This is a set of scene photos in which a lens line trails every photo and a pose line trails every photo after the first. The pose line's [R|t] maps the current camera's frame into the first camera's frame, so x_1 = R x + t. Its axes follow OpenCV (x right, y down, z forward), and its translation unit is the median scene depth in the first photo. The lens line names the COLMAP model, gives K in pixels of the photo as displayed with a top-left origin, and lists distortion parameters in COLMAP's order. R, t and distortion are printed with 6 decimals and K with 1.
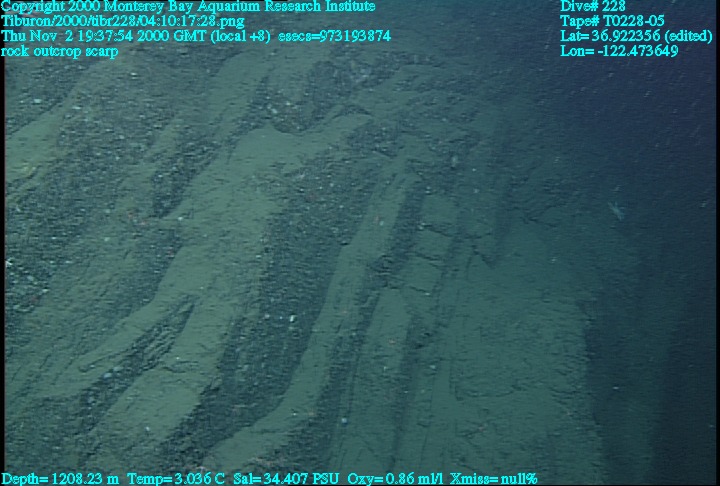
lens RADIAL K [[510.8, 0, 360.0], [0, 510.8, 243.0], [0, 0, 1]] dist [-0.128676, 0.150559]
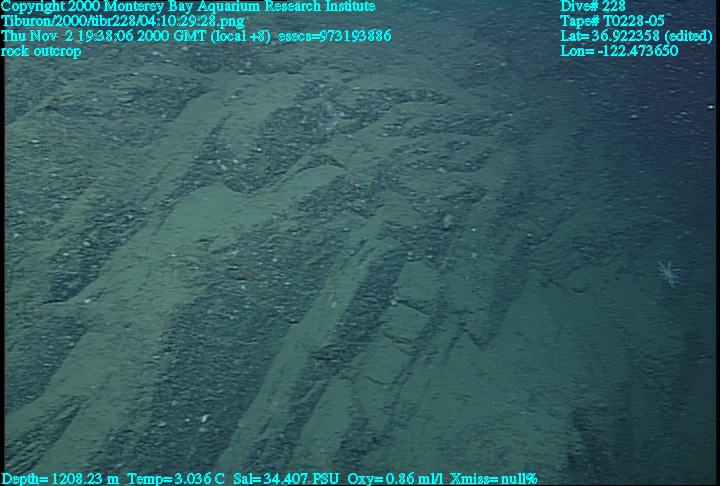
lens RADIAL K [[510.8, 0, 360.0], [0, 510.8, 243.0], [0, 0, 1]] dist [-0.128676, 0.150559]
pose [[0.984013, 0.069493, -0.163981, 0.223020], [-0.062741, 0.996969, 0.046005, -0.187361], [0.166681, -0.034981, 0.985390, 0.166023]]
